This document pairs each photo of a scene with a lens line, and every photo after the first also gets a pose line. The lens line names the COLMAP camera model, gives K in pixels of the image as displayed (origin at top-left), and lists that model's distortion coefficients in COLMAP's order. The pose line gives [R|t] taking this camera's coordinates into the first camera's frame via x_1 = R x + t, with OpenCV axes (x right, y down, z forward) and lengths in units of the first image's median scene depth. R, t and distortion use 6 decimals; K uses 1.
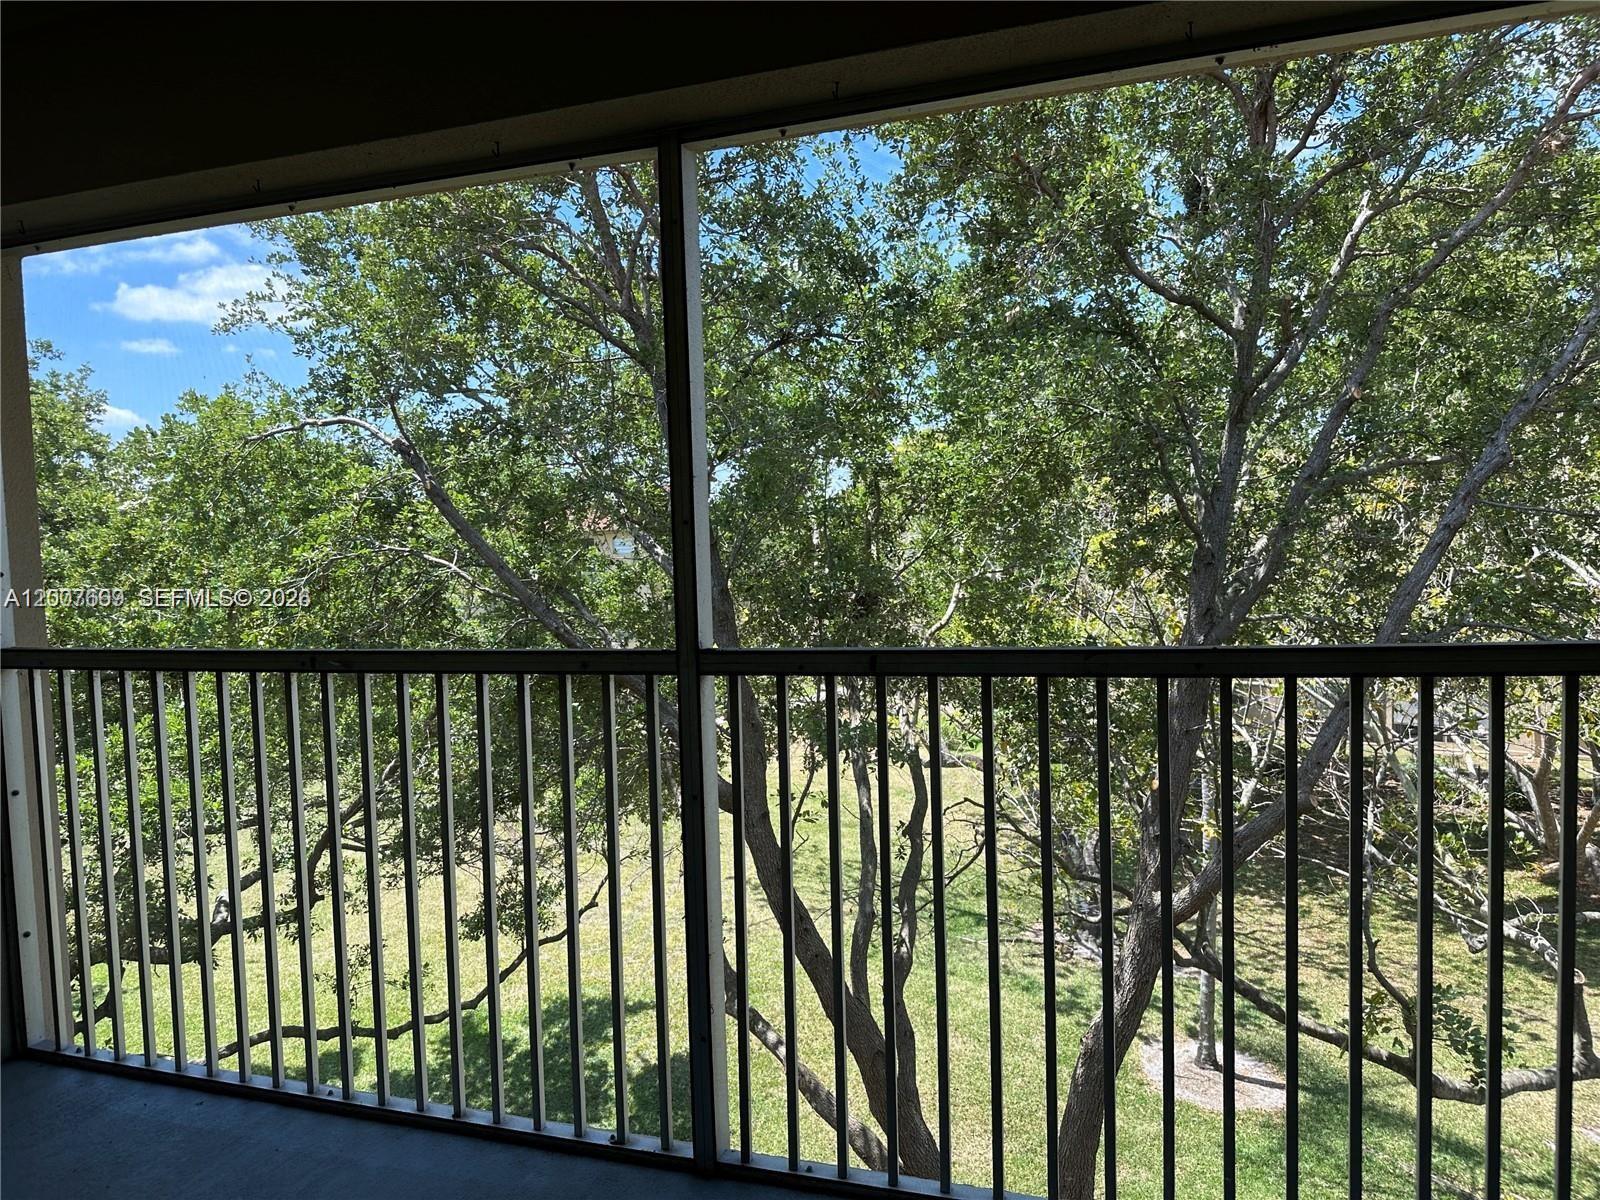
lens RADIAL K [[1108.4, 0, 800.8], [0, 1108.4, 619.8], [0, 0, 1]] dist [0.259017, -0.371910]
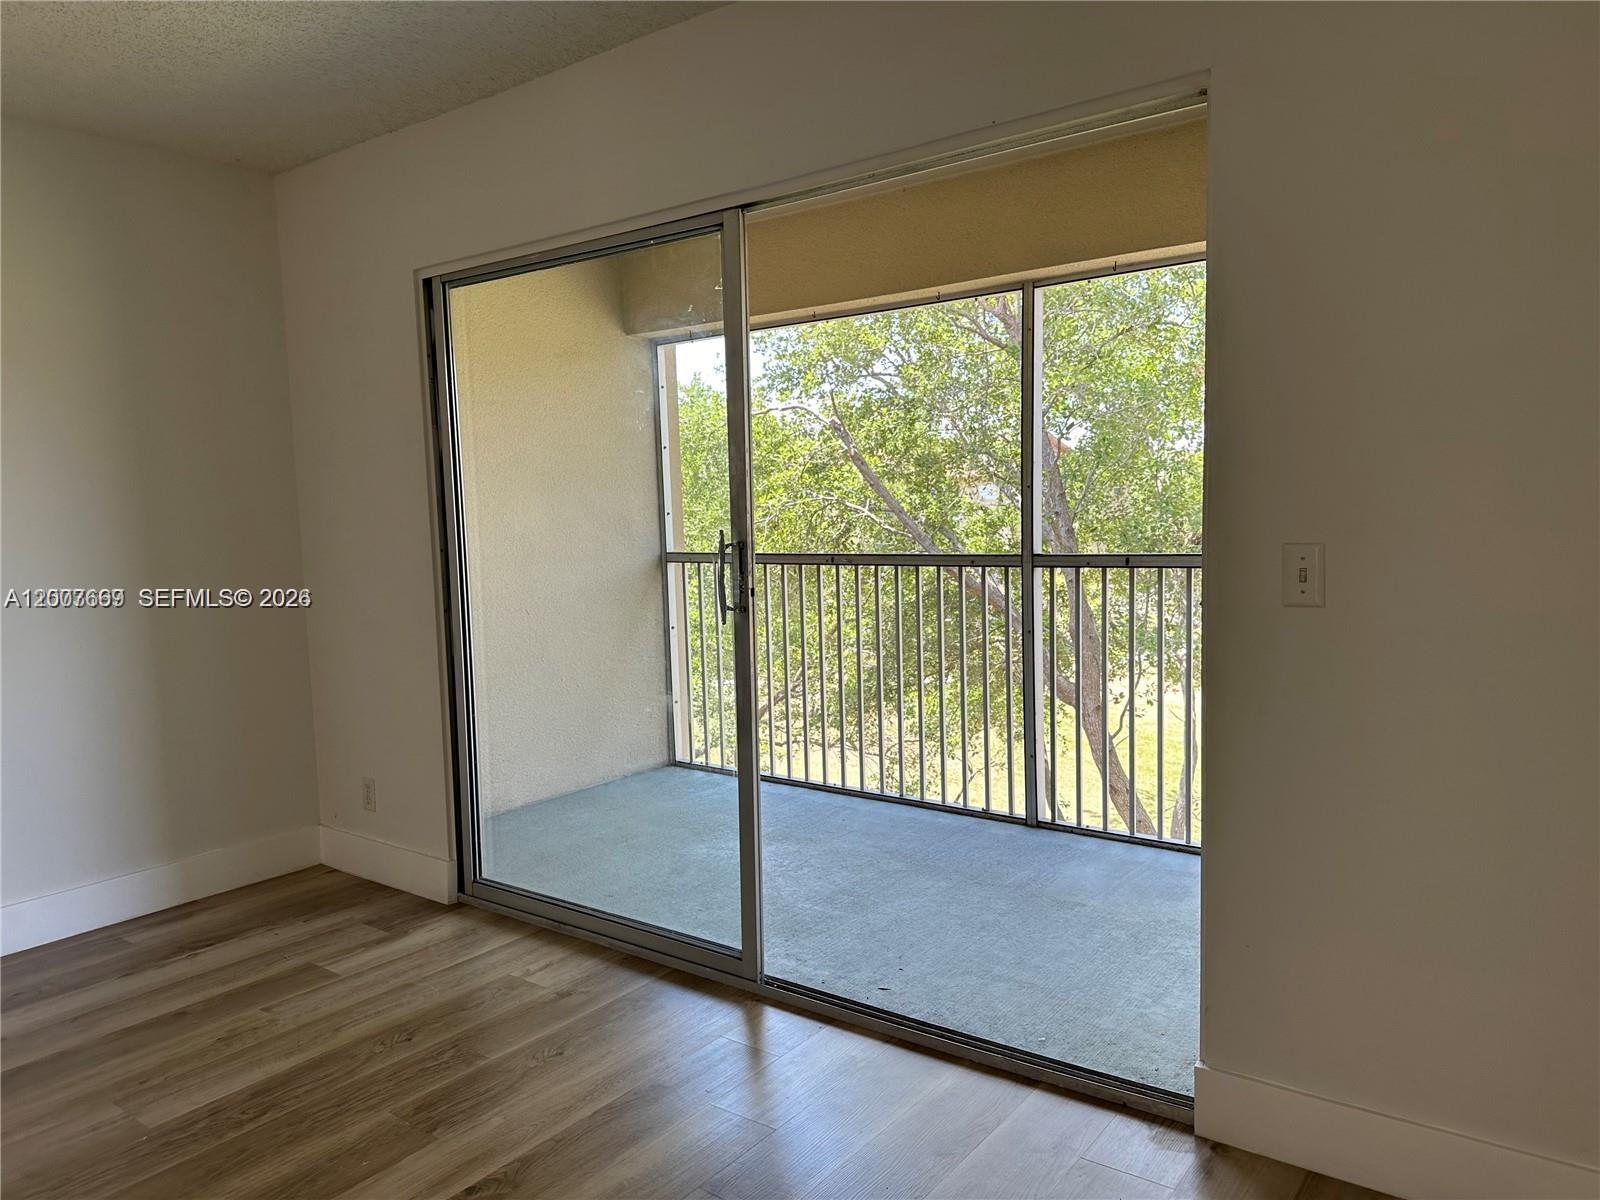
lens RADIAL K [[1122.0, 0, 802.5], [0, 1122.0, 601.4], [0, 0, 1]] dist [0.071255, -0.085678]
pose [[0.949615, 0.031917, -0.311791, 0.036099], [-0.022099, 0.999144, 0.034971, 0.013044], [0.312640, -0.026319, 0.949507, -0.251975]]
